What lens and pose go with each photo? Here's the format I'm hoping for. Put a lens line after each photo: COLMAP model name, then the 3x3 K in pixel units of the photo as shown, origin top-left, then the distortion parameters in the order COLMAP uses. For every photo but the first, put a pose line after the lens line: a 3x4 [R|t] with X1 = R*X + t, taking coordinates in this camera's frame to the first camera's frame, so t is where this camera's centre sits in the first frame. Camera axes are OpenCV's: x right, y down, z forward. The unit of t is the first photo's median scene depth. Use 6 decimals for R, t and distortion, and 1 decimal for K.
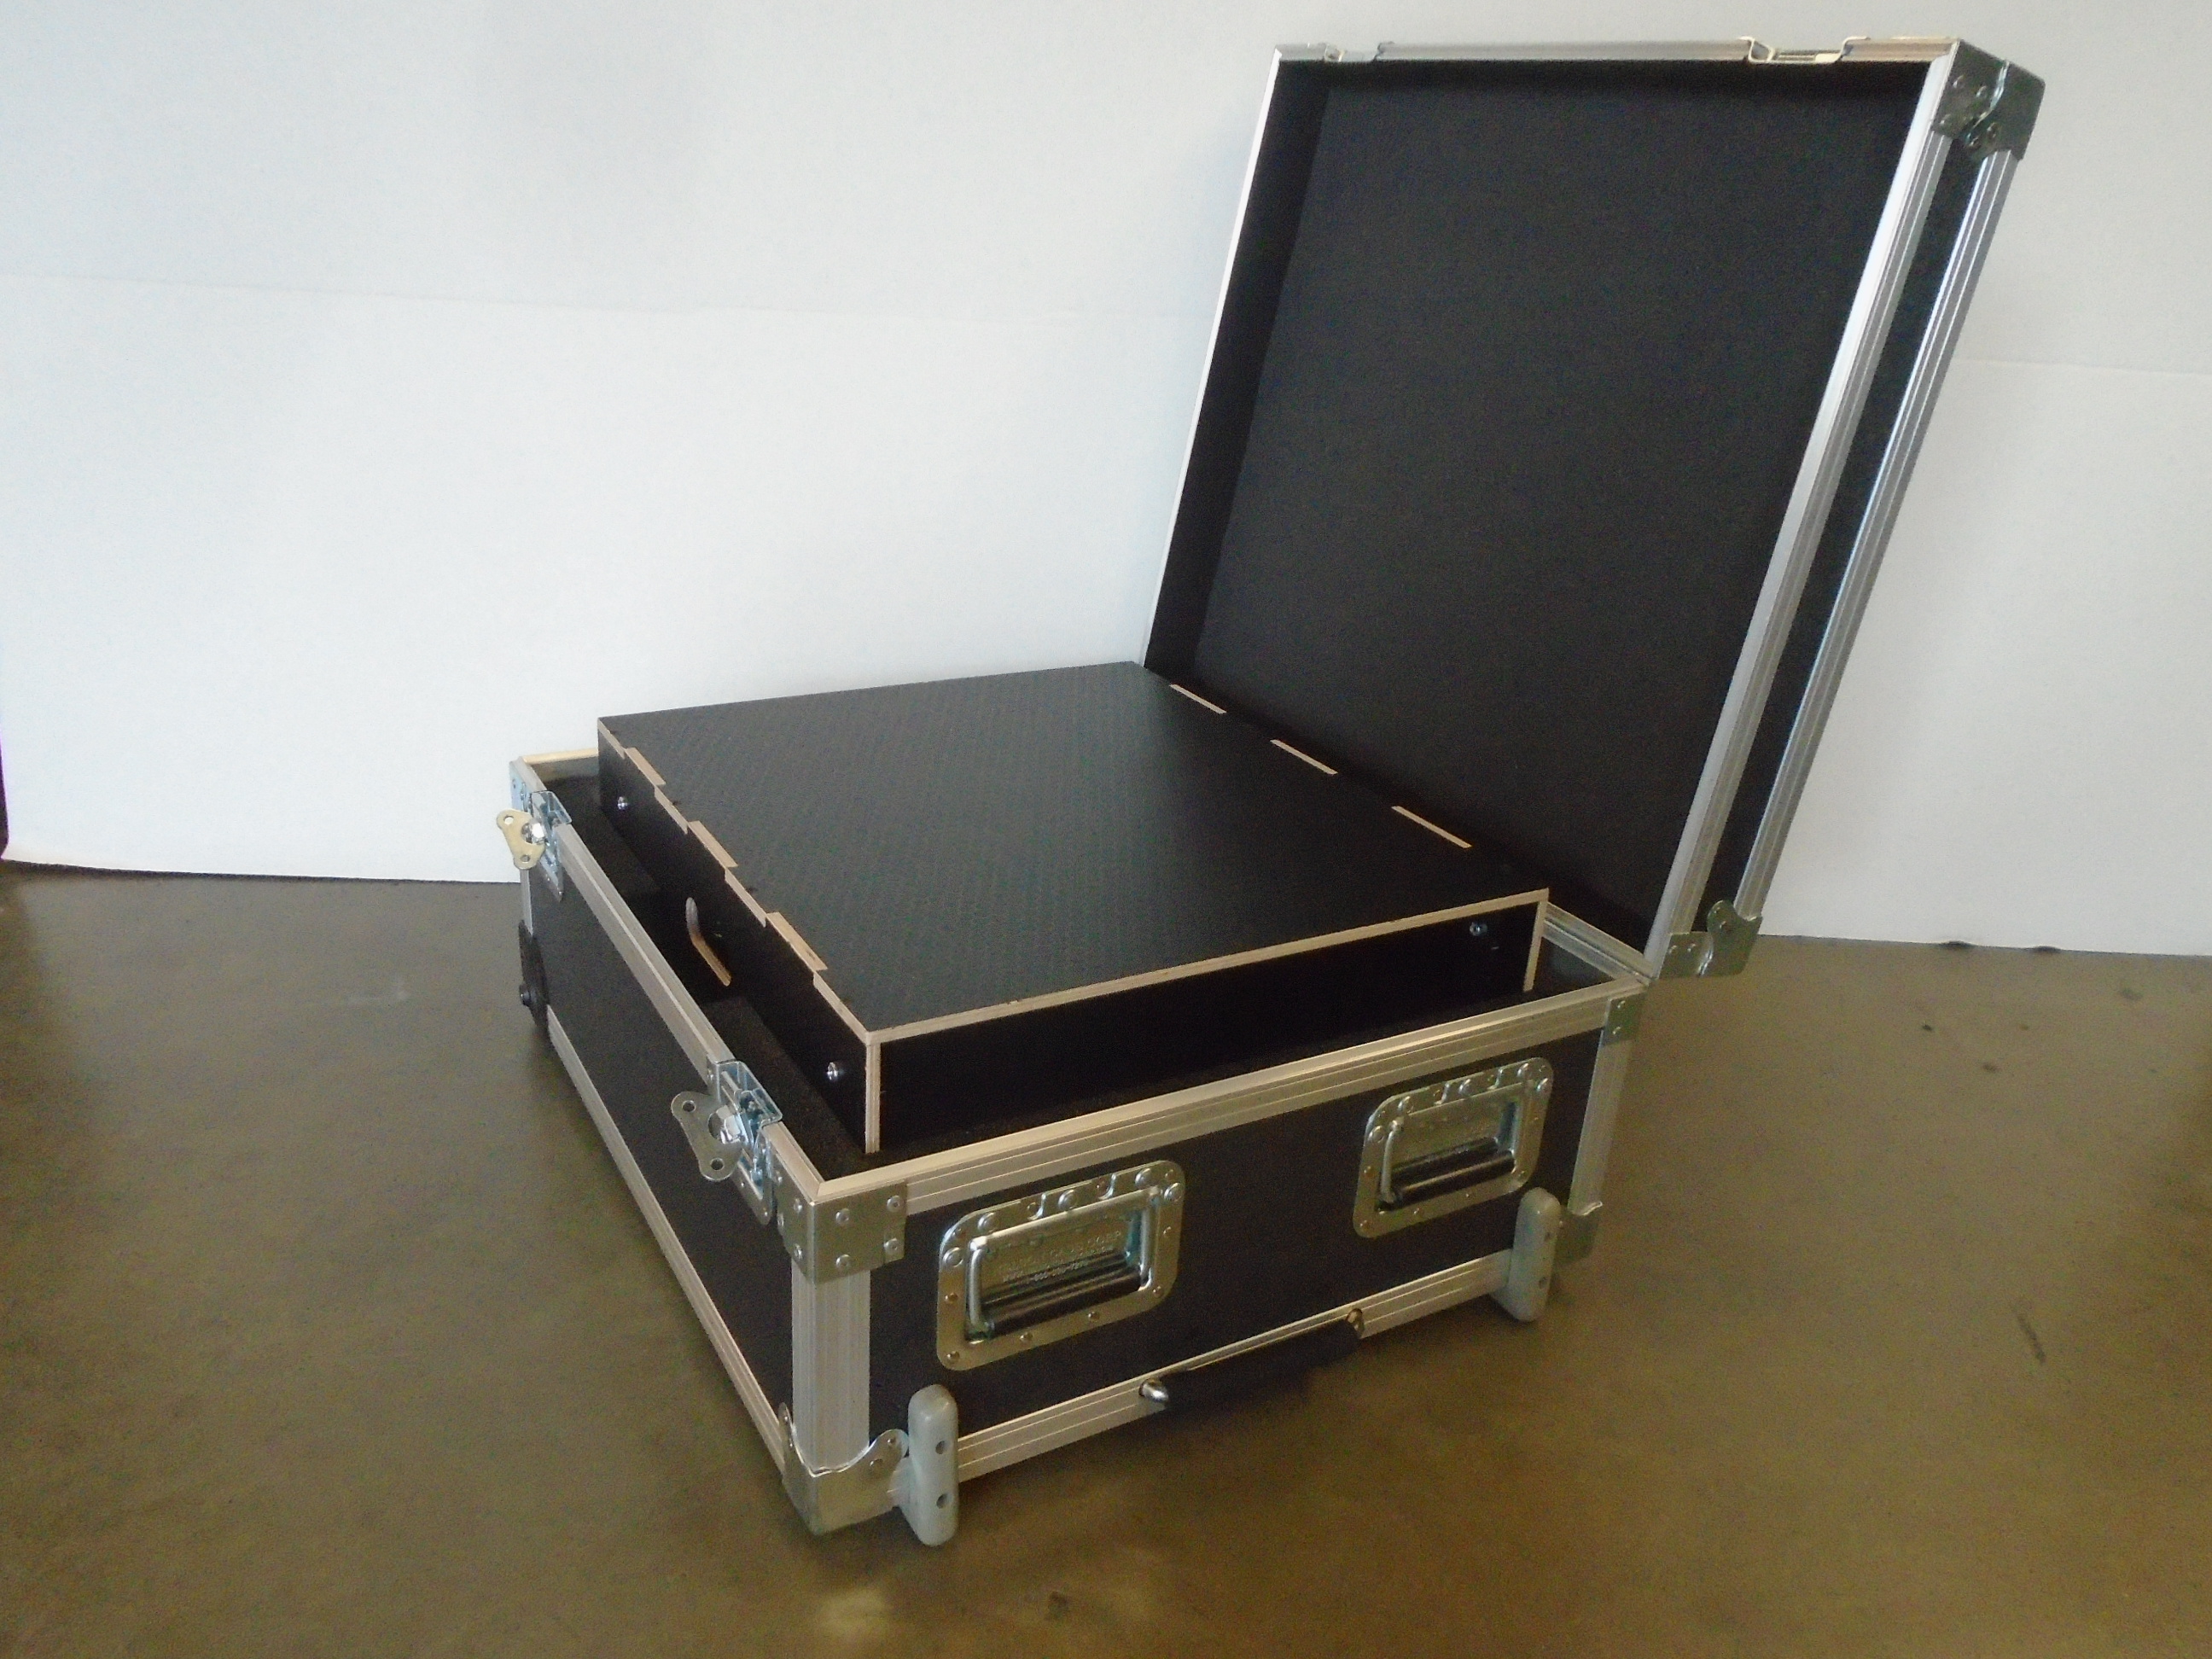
lens RADIAL K [[1698.5, 0, 1106.0], [0, 1698.5, 829.5], [0, 0, 1]] dist [-0.009374, -0.004805]
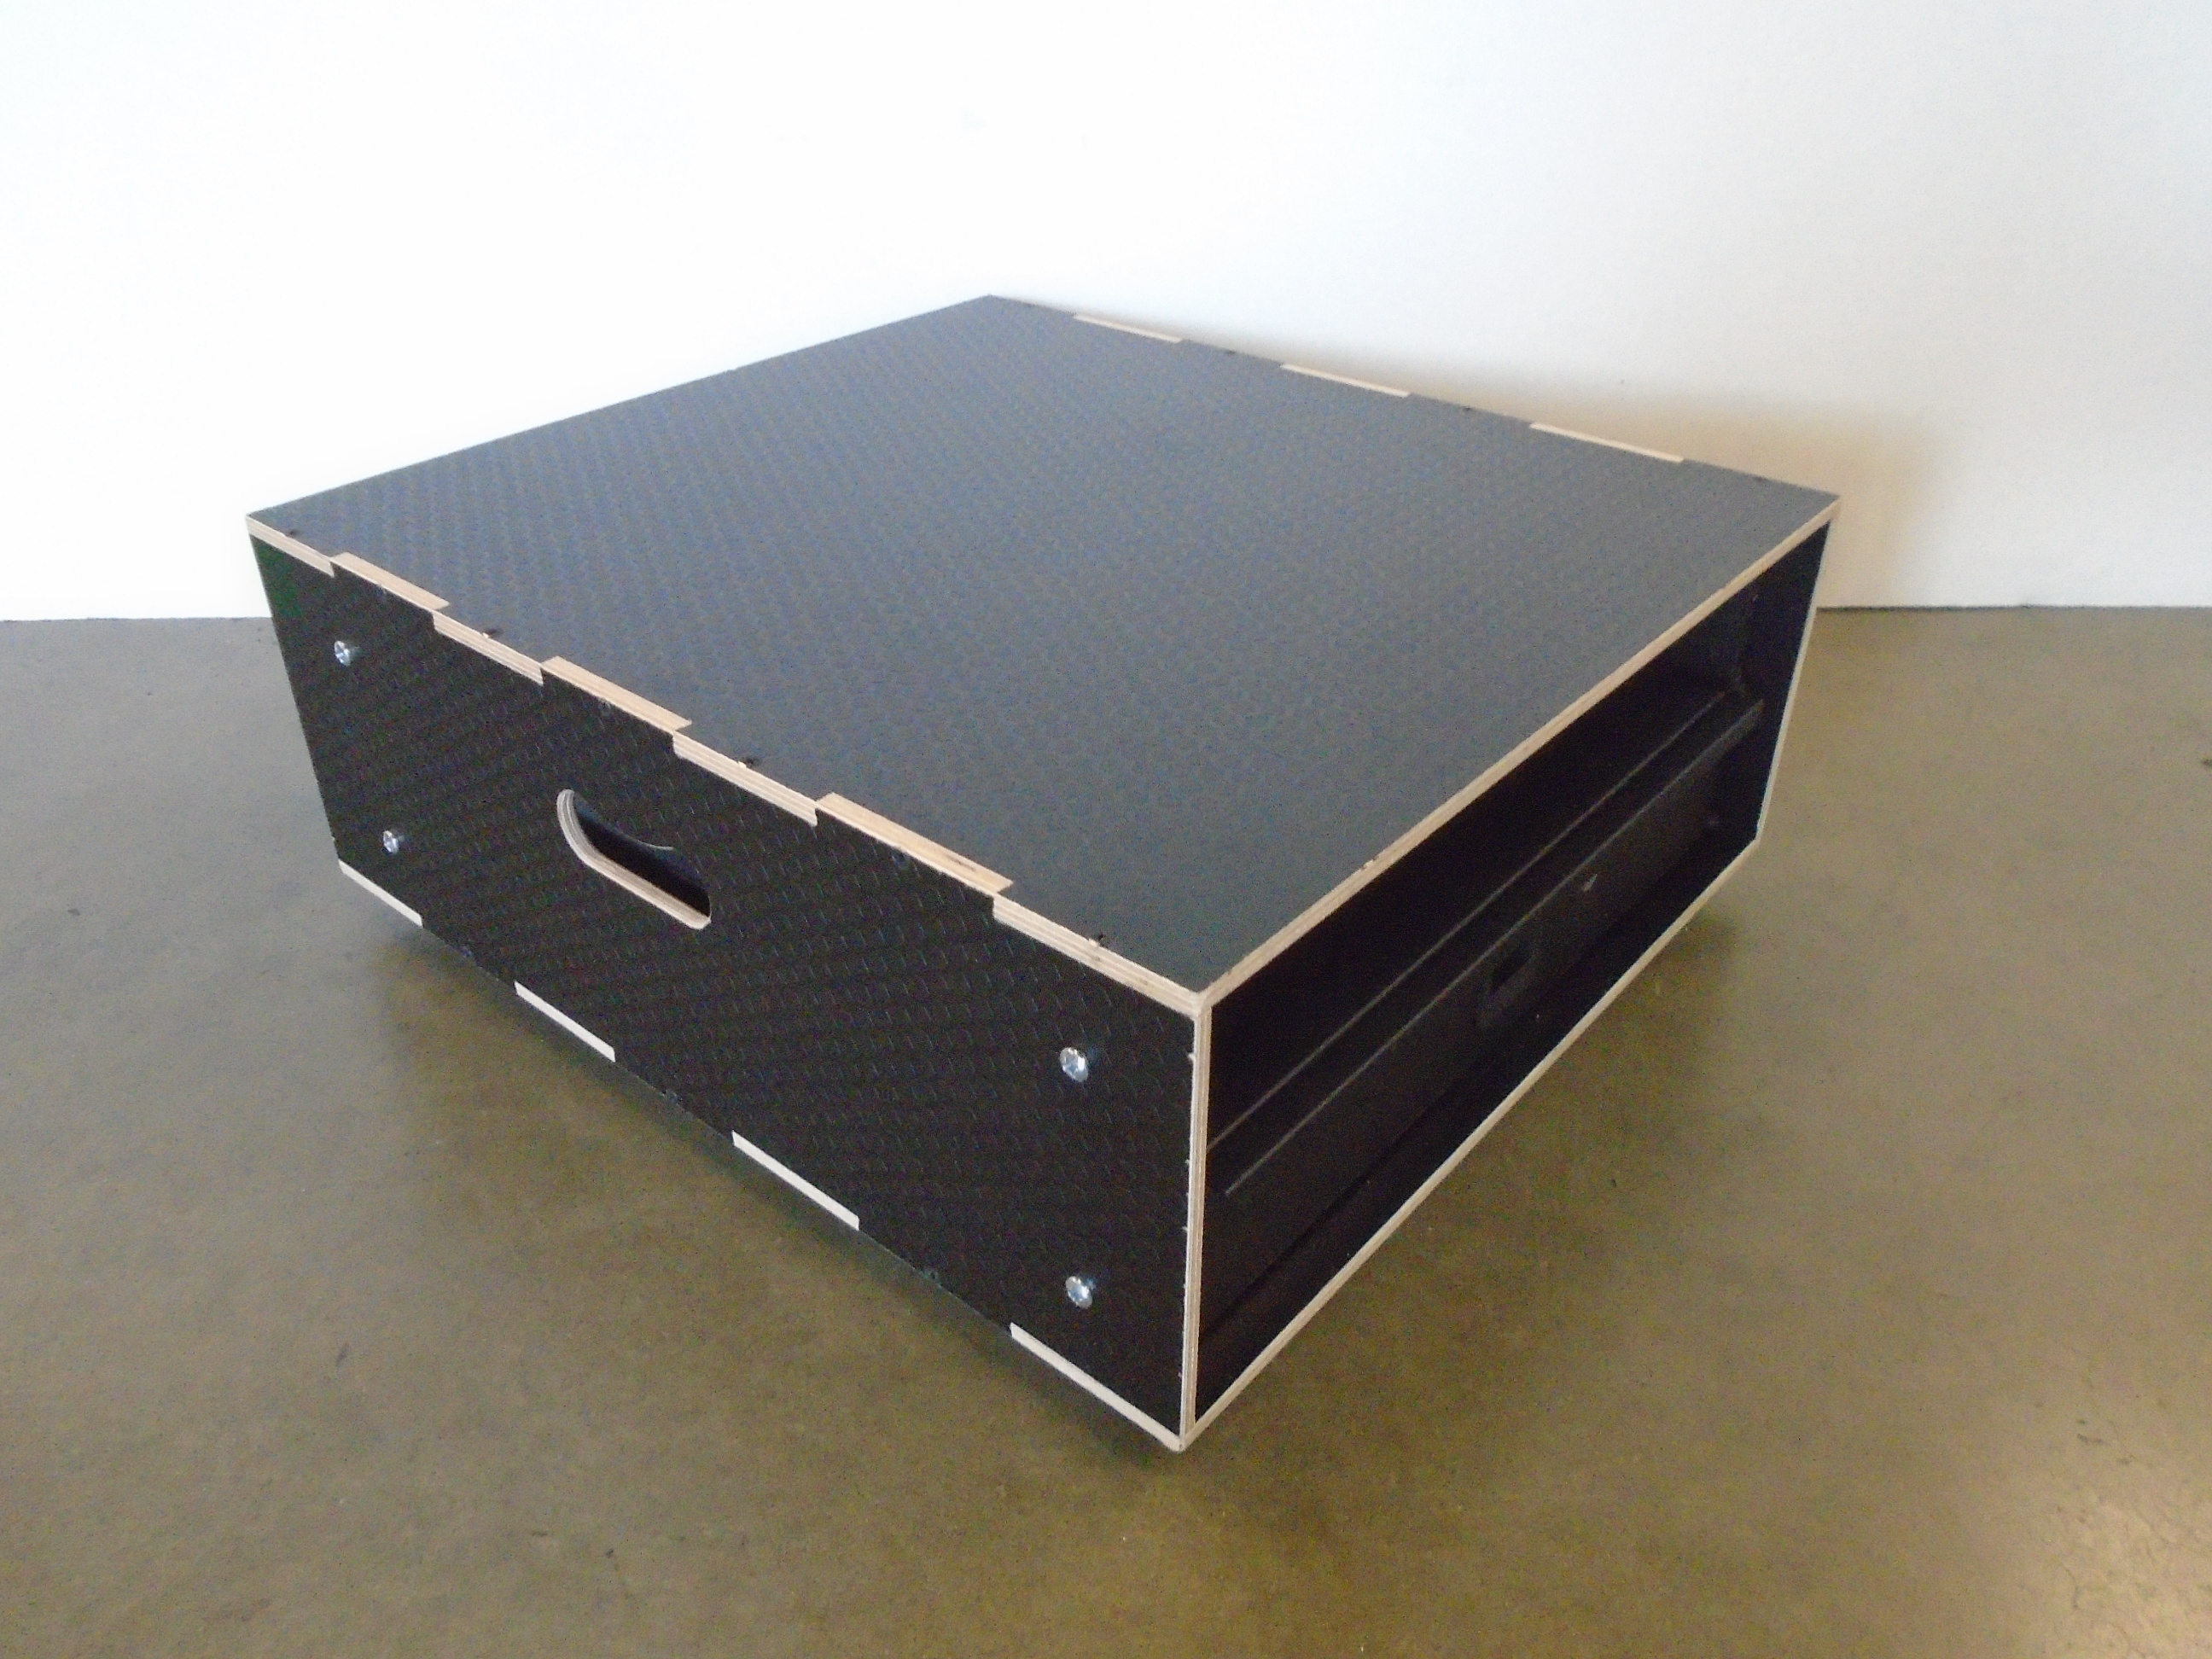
lens RADIAL K [[1698.5, 0, 1106.0], [0, 1698.5, 829.5], [0, 0, 1]] dist [-0.009374, -0.004805]
pose [[0.938249, -0.234827, 0.254057, -0.249125], [0.182419, 0.959774, 0.213439, -0.040513], [-0.293959, -0.153914, 0.943344, 0.451064]]
